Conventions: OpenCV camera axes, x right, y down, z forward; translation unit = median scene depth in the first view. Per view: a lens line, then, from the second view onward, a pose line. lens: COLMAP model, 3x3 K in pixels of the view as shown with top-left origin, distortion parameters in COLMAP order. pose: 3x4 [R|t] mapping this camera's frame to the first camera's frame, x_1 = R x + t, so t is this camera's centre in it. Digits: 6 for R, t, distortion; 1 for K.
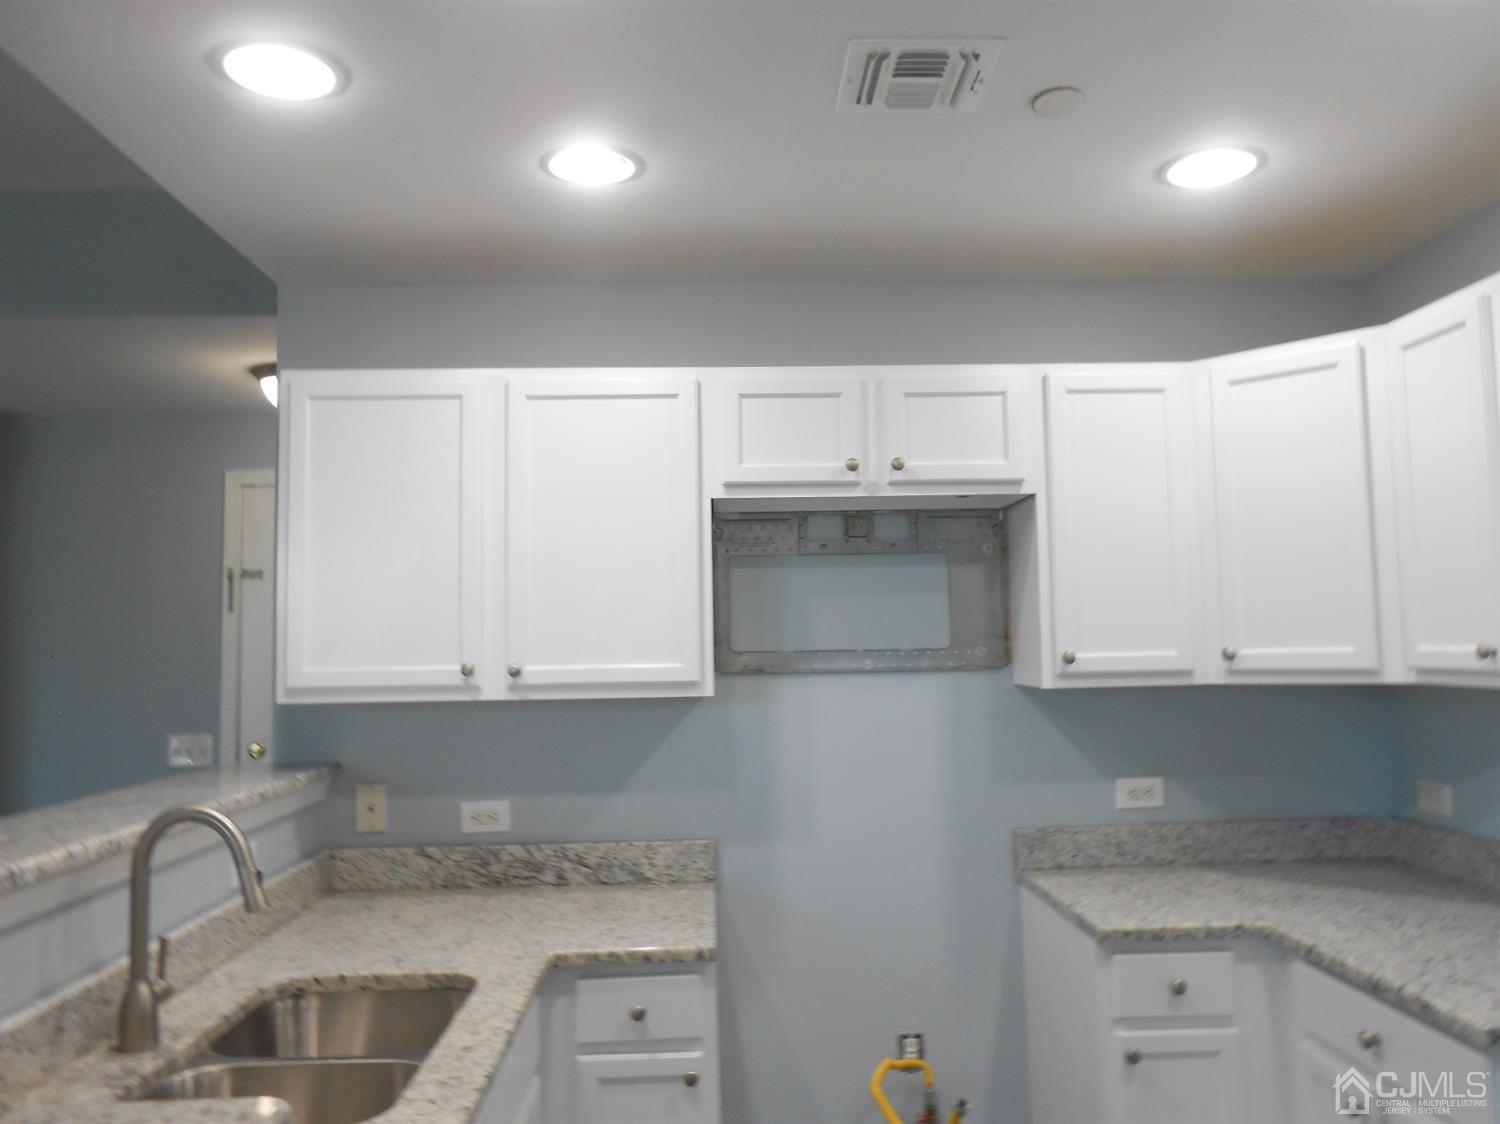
lens RADIAL K [[1158.8, 0, 741.7], [0, 1158.8, 562.6], [0, 0, 1]] dist [-0.057731, 0.079014]
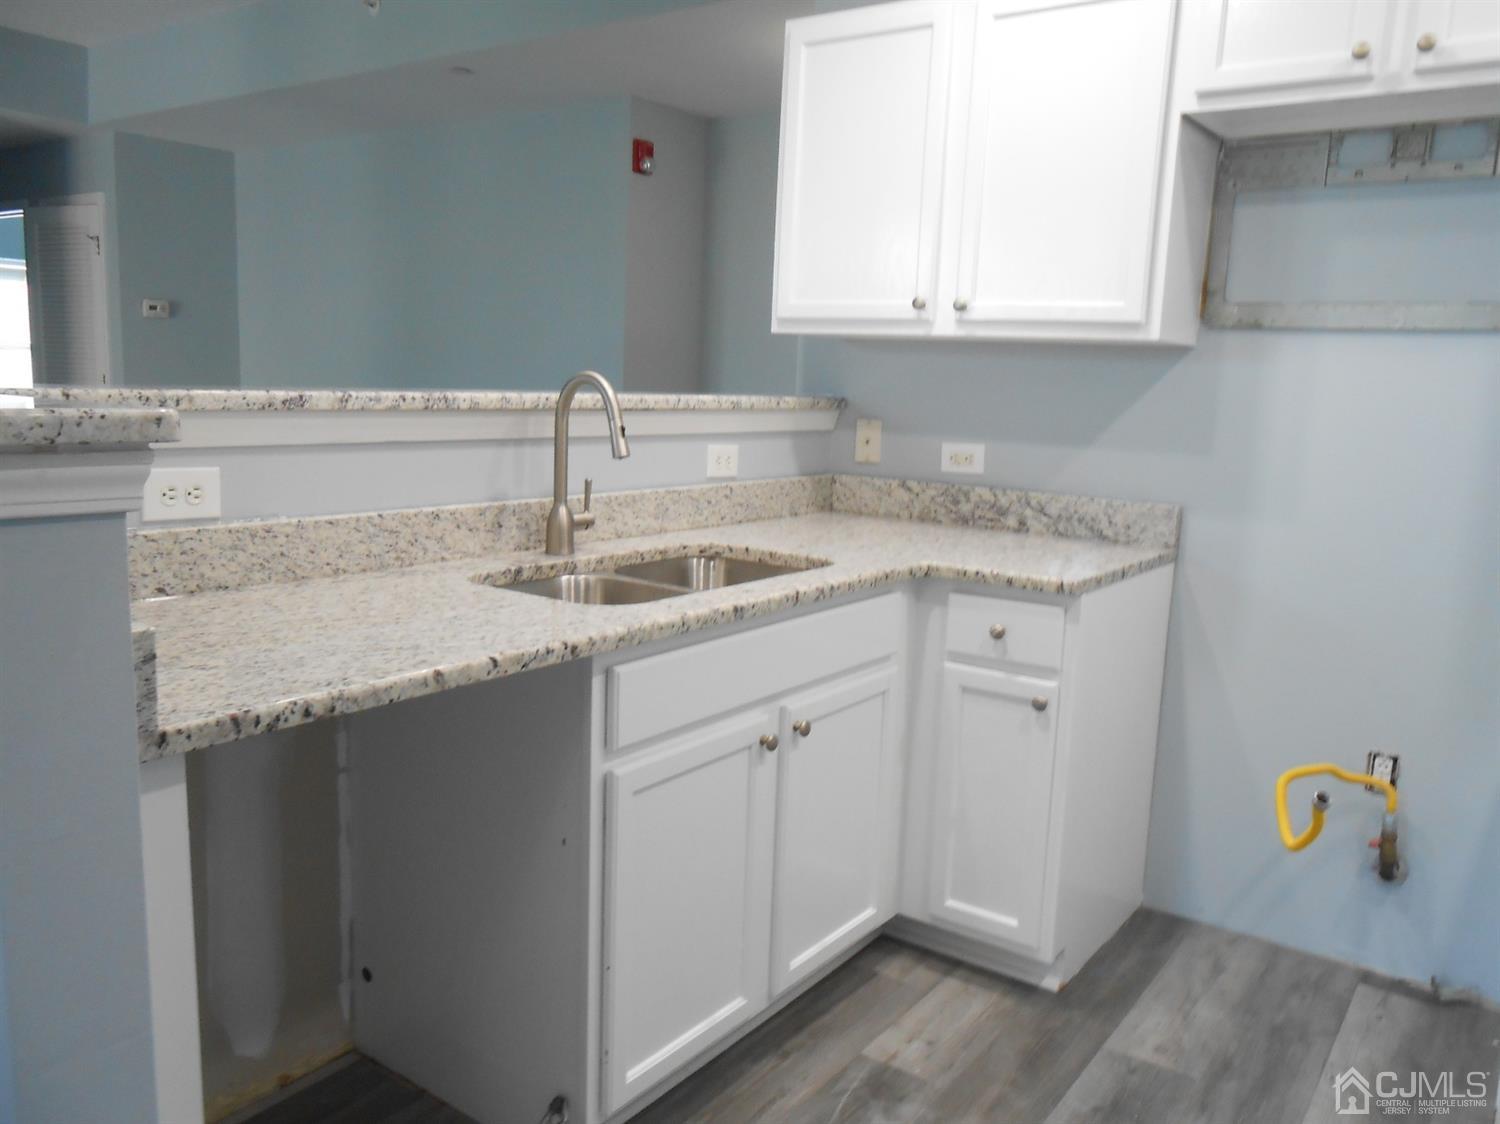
lens RADIAL K [[1143.9, 0, 739.3], [0, 1143.9, 562.2], [0, 0, 1]] dist [-0.056875, 0.053216]
pose [[0.784015, 0.147740, -0.602904, 0.260559], [-0.005994, 0.973020, 0.230641, 0.075942], [0.620713, -0.177213, 0.763748, 0.070588]]
